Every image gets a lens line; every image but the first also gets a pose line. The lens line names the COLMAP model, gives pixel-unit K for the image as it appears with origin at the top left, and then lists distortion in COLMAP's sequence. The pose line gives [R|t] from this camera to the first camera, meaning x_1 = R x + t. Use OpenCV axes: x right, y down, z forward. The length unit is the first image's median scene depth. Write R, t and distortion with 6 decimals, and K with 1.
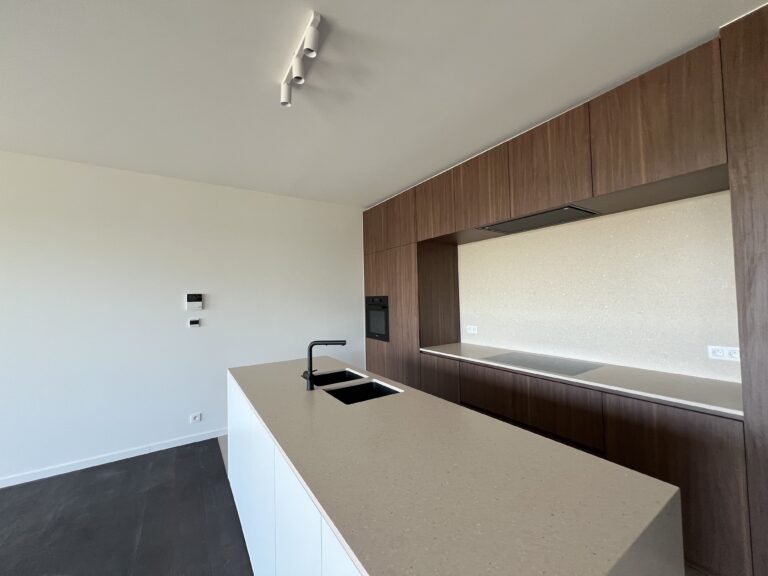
lens RADIAL K [[309.4, 0, 384.0], [0, 309.4, 288.0], [0, 0, 1]] dist [-0.000851, 0.003596]
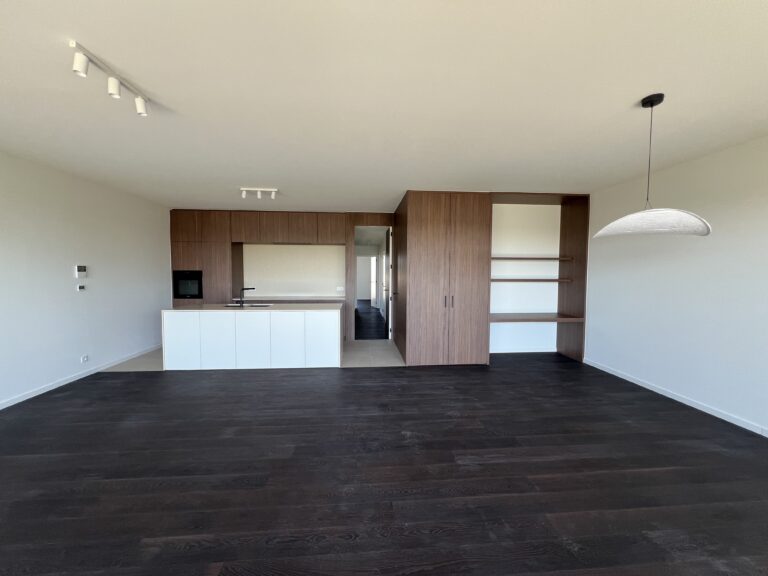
lens RADIAL K [[309.4, 0, 384.0], [0, 309.4, 288.0], [0, 0, 1]] dist [-0.000851, 0.003596]
pose [[0.480430, -0.024510, 0.876691, -1.075607], [-0.040498, 0.997923, 0.050093, -0.003742], [-0.876098, -0.059570, 0.478439, -0.696178]]
